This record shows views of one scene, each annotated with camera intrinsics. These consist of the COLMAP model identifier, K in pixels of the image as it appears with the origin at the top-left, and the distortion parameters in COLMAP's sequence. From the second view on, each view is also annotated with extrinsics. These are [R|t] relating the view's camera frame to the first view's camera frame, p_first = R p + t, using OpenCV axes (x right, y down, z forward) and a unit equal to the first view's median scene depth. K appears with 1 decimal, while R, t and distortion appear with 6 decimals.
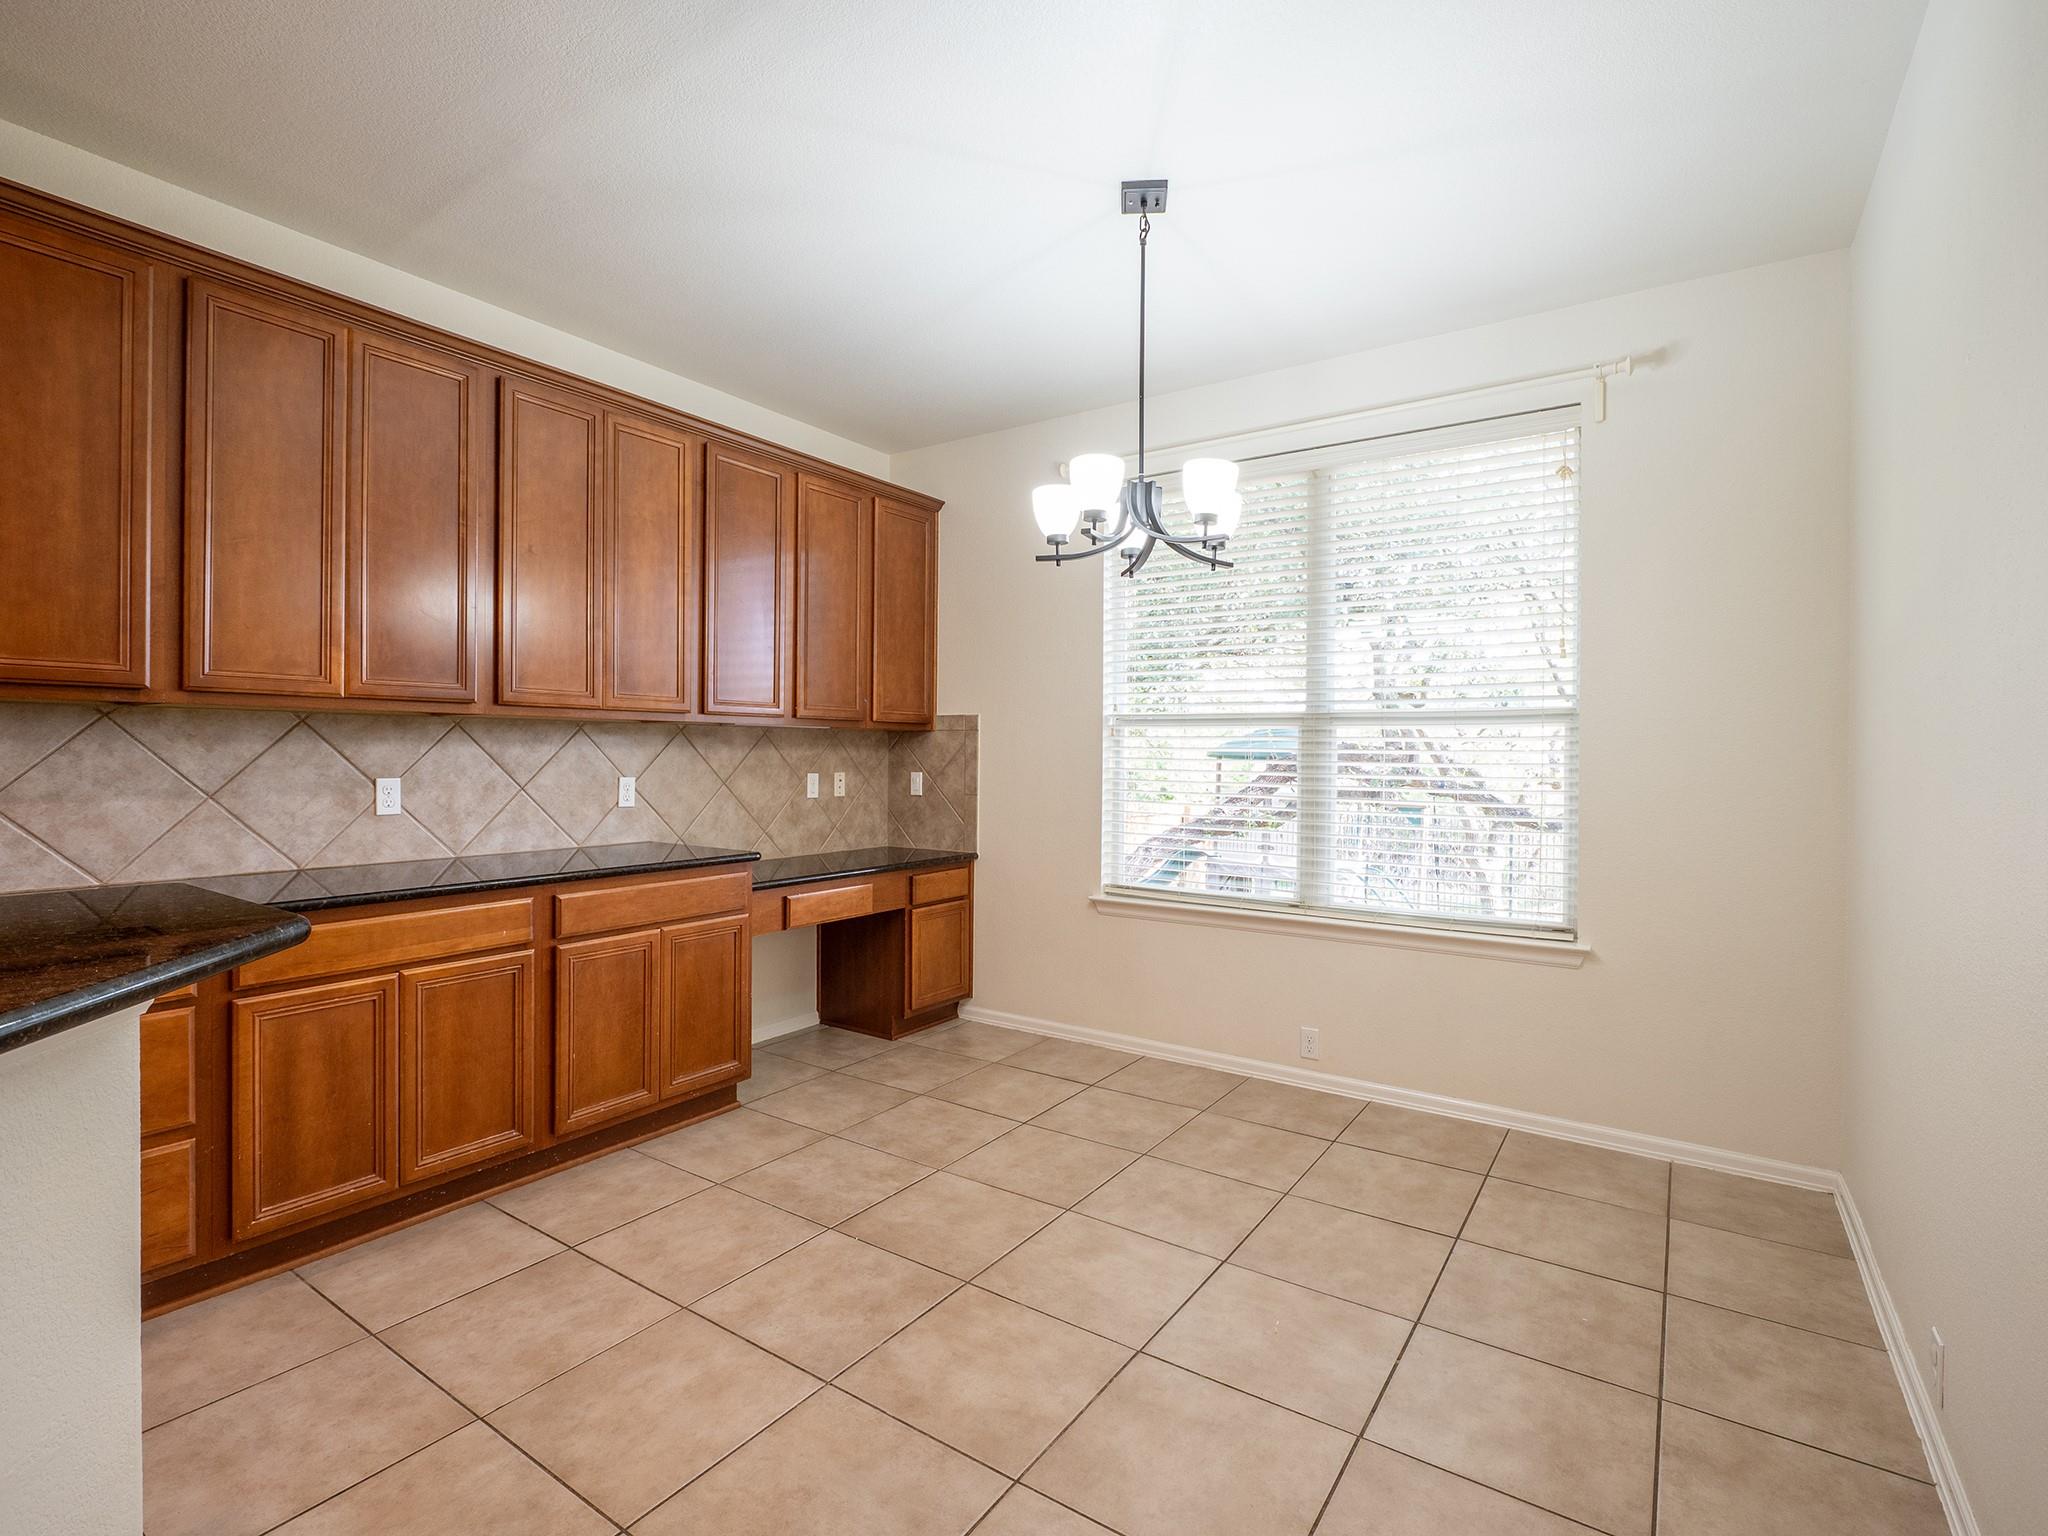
lens RADIAL K [[986.5, 0, 1024.0], [0, 986.5, 768.0], [0, 0, 1]] dist [-0.006103, -0.000616]
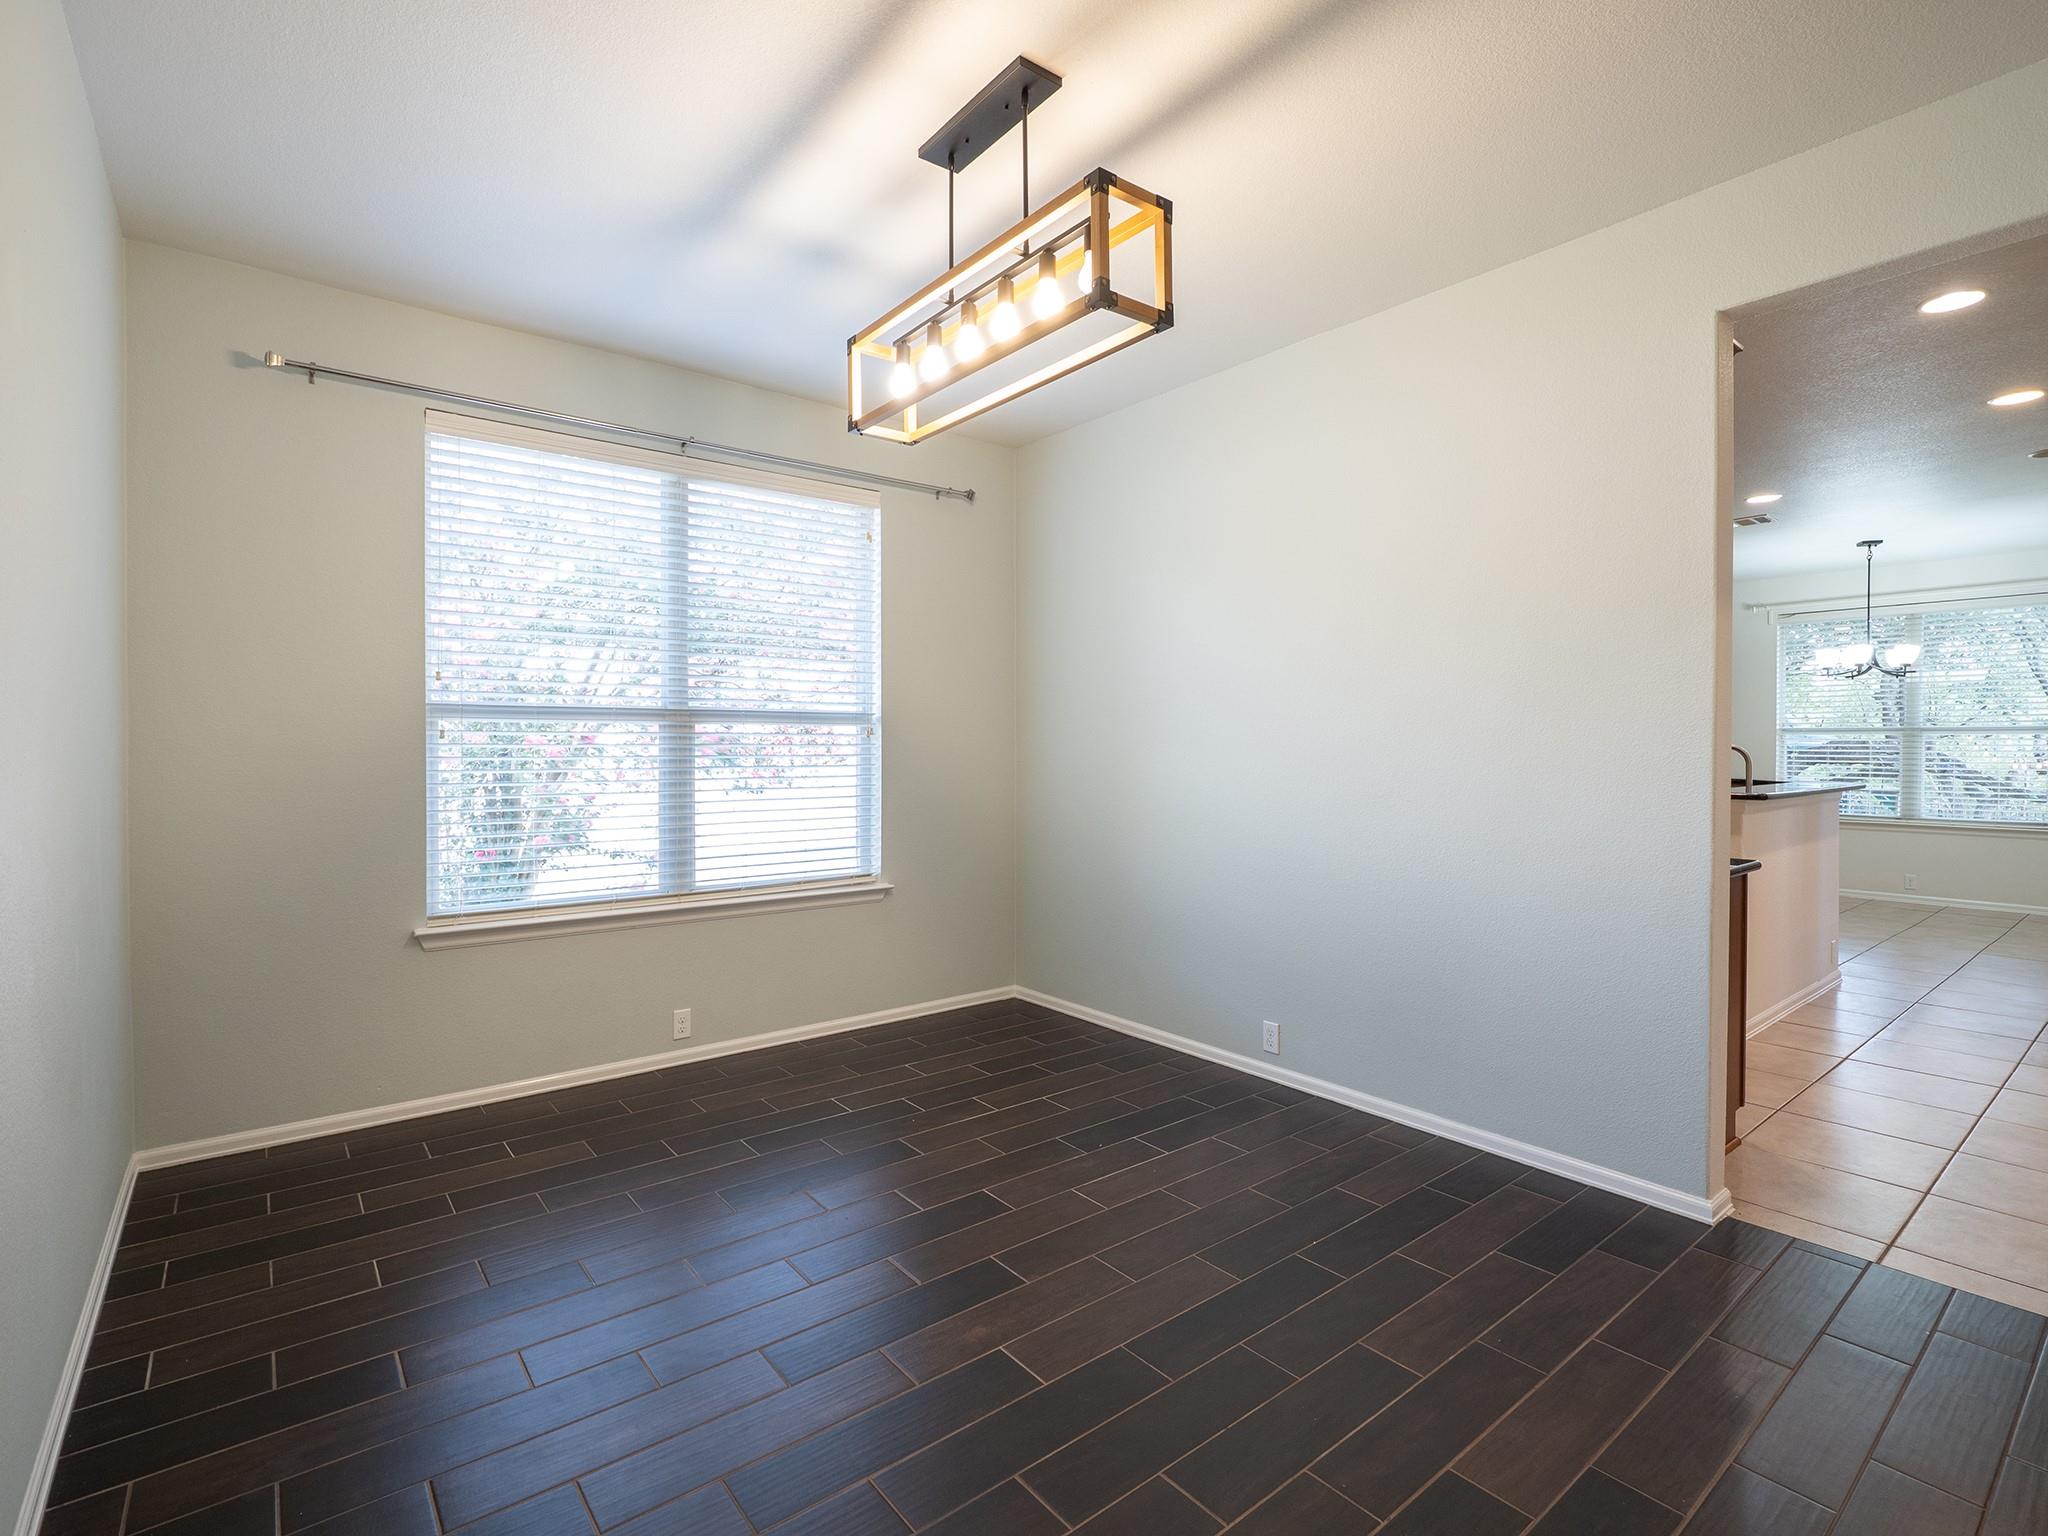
lens RADIAL K [[962.1, 0, 1024.0], [0, 962.1, 768.0], [0, 0, 1]] dist [-0.004739, -0.000455]
pose [[0.298516, -0.030017, 0.953933, -0.508778], [0.016604, 0.999517, 0.026255, -0.012890], [-0.954260, 0.008002, 0.298870, 0.306285]]
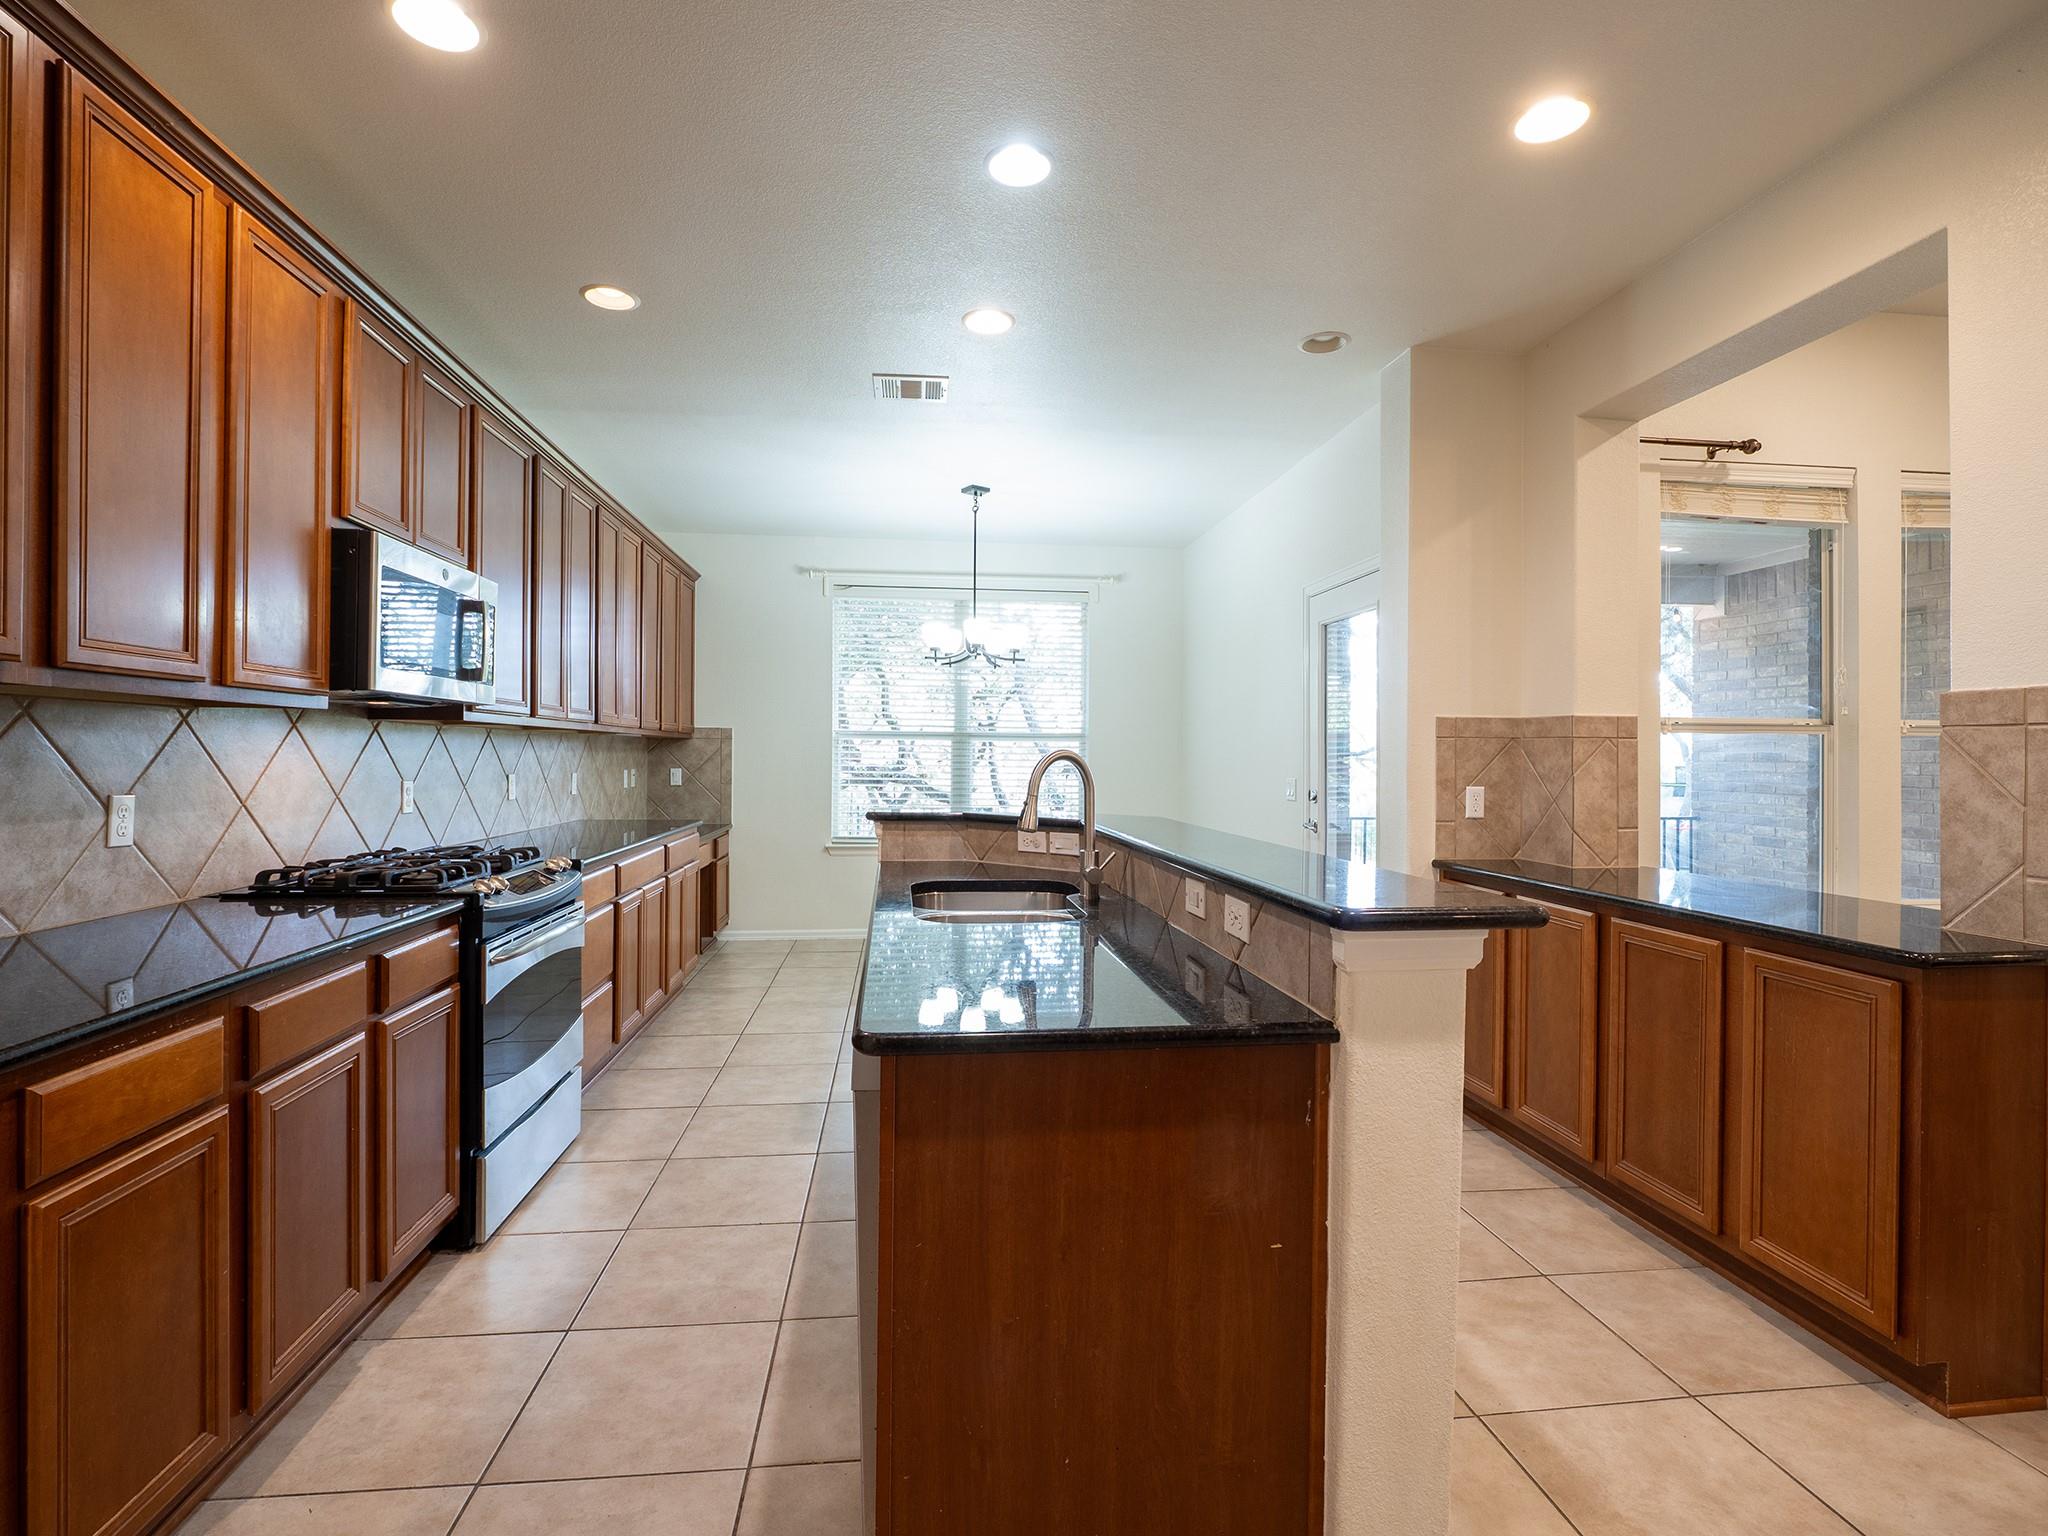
lens RADIAL K [[986.5, 0, 1024.0], [0, 986.5, 768.0], [0, 0, 1]] dist [-0.006103, -0.000616]
pose [[0.752822, -0.012190, 0.658111, -0.728045], [0.009644, 0.999925, 0.007490, -0.002457], [-0.658153, 0.000709, 0.752884, -0.400438]]
